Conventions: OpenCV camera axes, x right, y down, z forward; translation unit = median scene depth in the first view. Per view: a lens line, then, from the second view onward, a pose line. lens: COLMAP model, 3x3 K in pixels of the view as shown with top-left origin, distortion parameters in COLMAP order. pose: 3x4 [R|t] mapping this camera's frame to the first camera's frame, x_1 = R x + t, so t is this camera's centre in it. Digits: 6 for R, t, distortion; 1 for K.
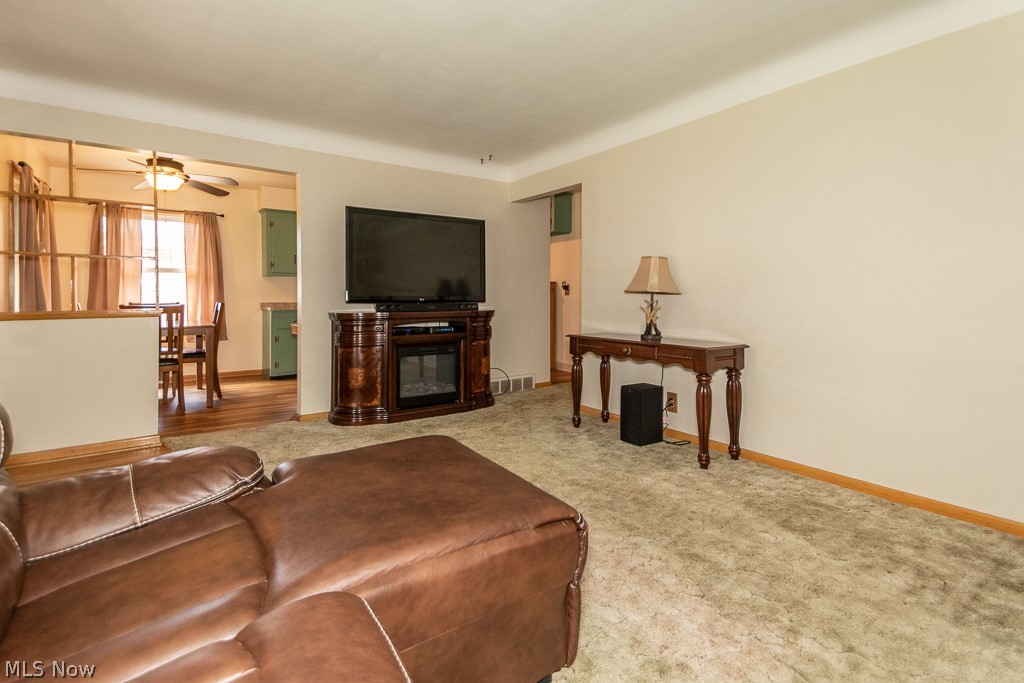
lens RADIAL K [[469.2, 0, 512.0], [0, 469.2, 341.5], [0, 0, 1]] dist [0.069509, 0.000049]
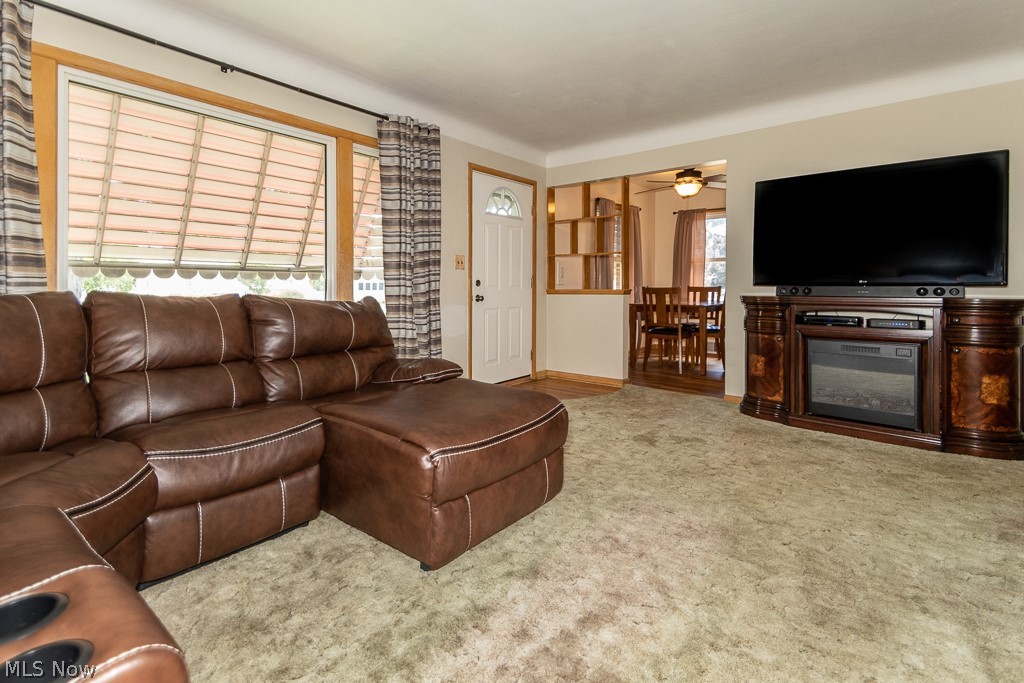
lens RADIAL K [[474.7, 0, 506.1], [0, 474.7, 330.2], [0, 0, 1]] dist [0.001483, 0.000387]
pose [[0.294434, 0.095696, -0.950869, 0.454923], [-0.093650, 0.993074, 0.070945, -0.014770], [0.951072, 0.068161, 0.301357, 0.276271]]
